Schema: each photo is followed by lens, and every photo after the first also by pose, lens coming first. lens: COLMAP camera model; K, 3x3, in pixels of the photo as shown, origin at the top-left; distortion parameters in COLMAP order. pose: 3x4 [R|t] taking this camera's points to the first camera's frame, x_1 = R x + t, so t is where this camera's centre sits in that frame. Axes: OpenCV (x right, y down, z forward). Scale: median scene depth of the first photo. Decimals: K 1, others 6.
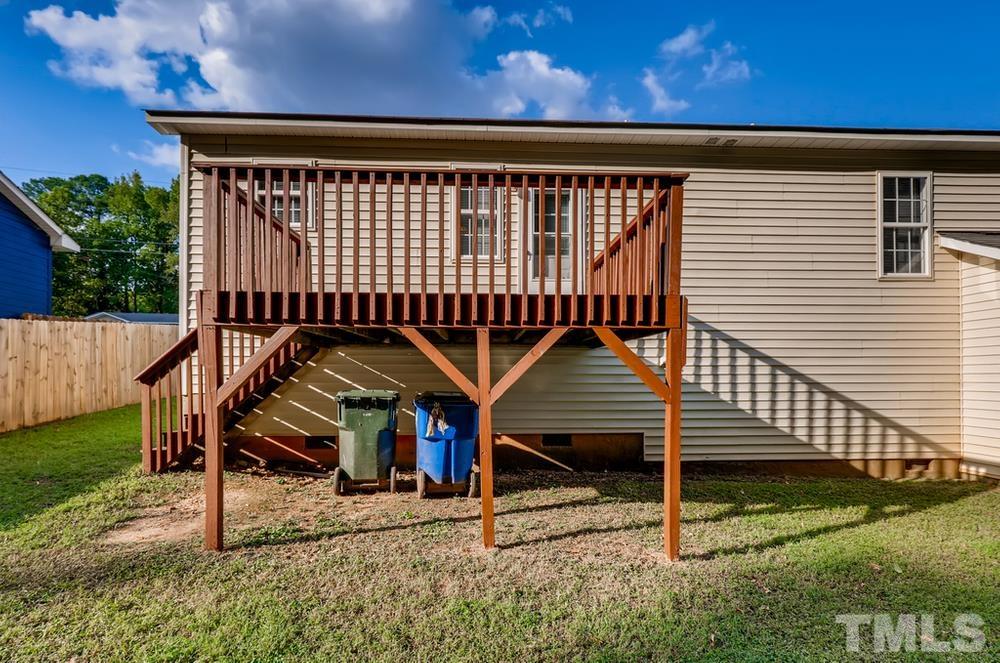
lens RADIAL K [[502.9, 0, 501.2], [0, 502.9, 370.3], [0, 0, 1]] dist [0.001250, 0.000198]
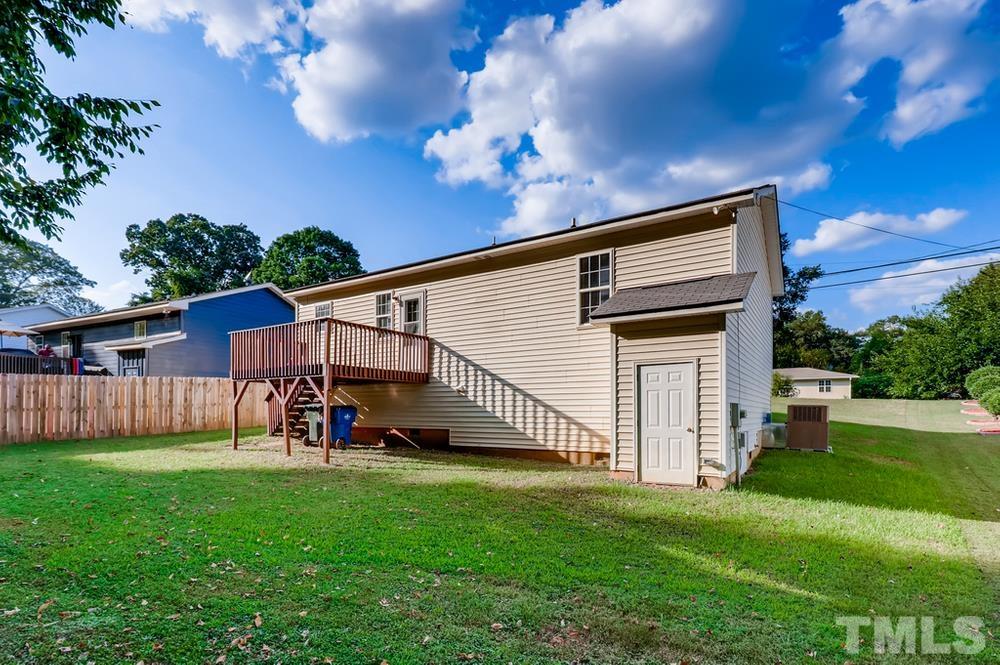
lens RADIAL K [[493.2, 0, 501.2], [0, 493.2, 406.8], [0, 0, 1]] dist [0.000221, 0.000144]
pose [[0.810633, -0.004380, -0.585538, 1.425979], [0.005461, 0.999985, 0.000080, 0.045695], [0.585529, -0.003263, 0.810645, -0.298657]]
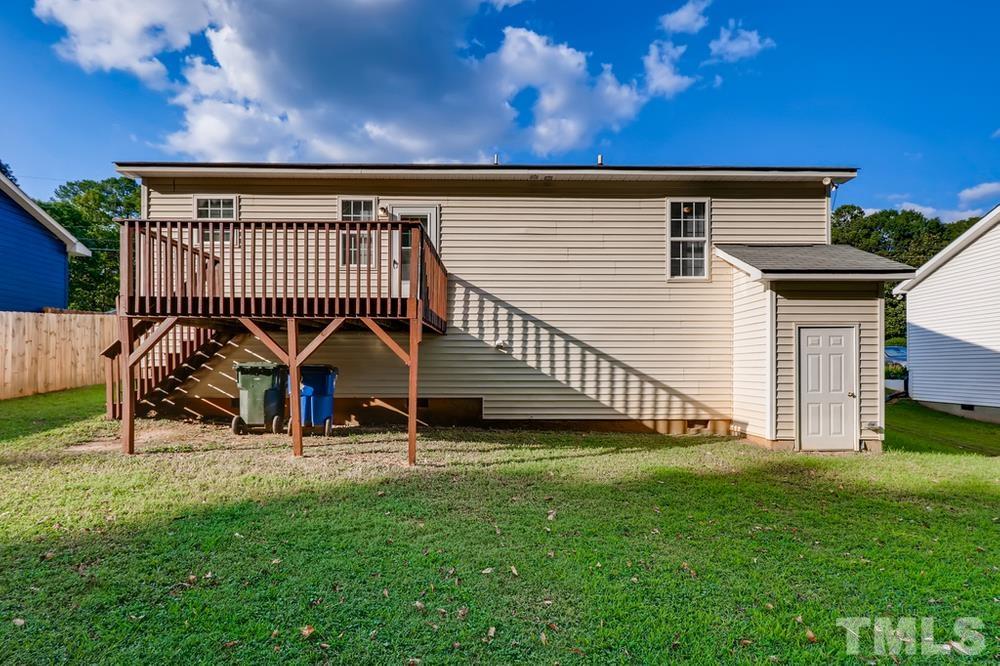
lens RADIAL K [[496.8, 0, 499.9], [0, 496.8, 363.5], [0, 0, 1]] dist [0.000590, 0.000025]
pose [[0.999191, 0.003212, -0.040091, 0.375481], [-0.003028, 0.999984, 0.004674, 0.027262], [0.040105, -0.004549, 0.999185, -0.302620]]
